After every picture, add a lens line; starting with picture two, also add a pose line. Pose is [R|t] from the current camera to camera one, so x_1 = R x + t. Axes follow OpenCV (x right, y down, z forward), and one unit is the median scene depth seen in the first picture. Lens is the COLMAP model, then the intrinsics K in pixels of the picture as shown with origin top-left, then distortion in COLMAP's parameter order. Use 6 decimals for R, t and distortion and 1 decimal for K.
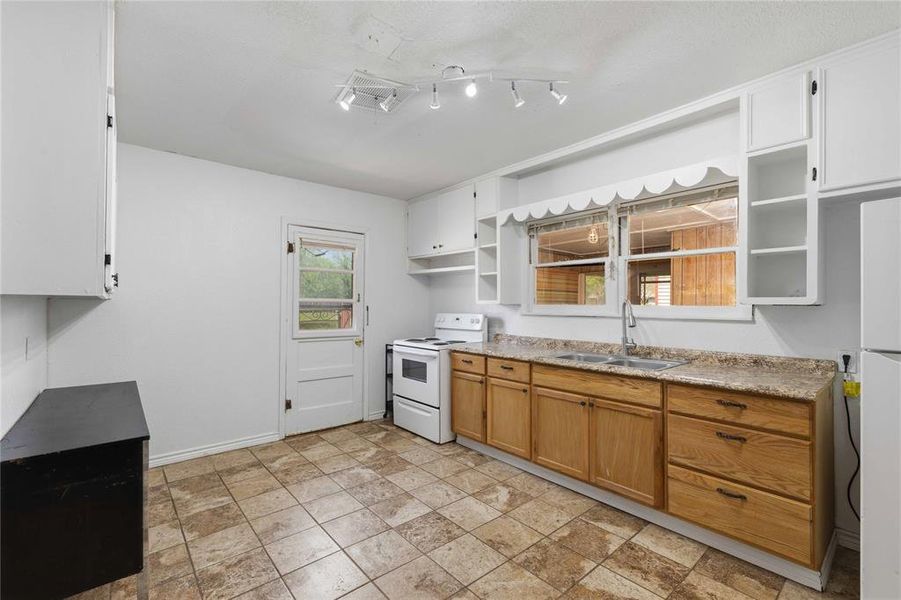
lens RADIAL K [[392.0, 0, 447.3], [0, 392.0, 303.2], [0, 0, 1]] dist [0.000403, 0.001008]
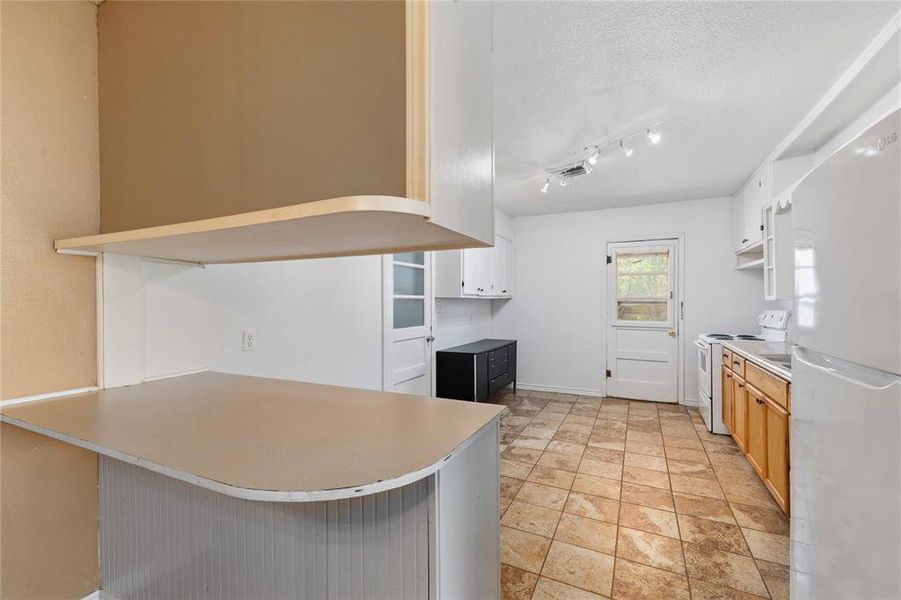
lens RADIAL K [[392.0, 0, 448.2], [0, 392.0, 303.9], [0, 0, 1]] dist [0.000403, 0.001008]
pose [[0.400484, 0.002657, -0.916300, 0.828761], [0.004334, 0.999979, 0.004794, 0.005798], [0.916293, -0.005891, 0.400464, -0.089247]]
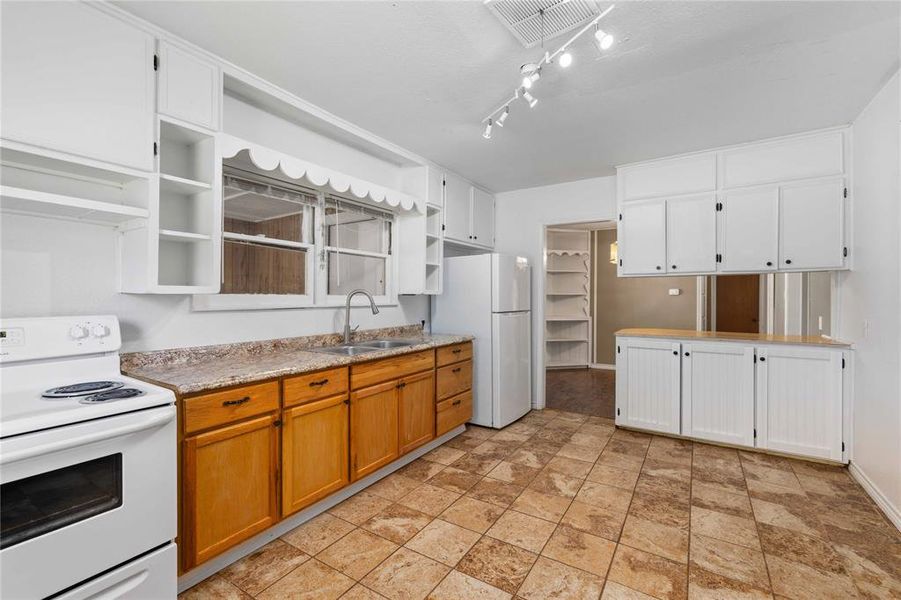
lens RADIAL K [[392.0, 0, 446.7], [0, 392.0, 298.4], [0, 0, 1]] dist [0.000403, 0.001008]
pose [[-0.286592, -0.006910, 0.958028, -0.636110], [-0.001585, 0.999976, 0.006738, 0.006702], [-0.958051, 0.000413, -0.286596, 1.049212]]
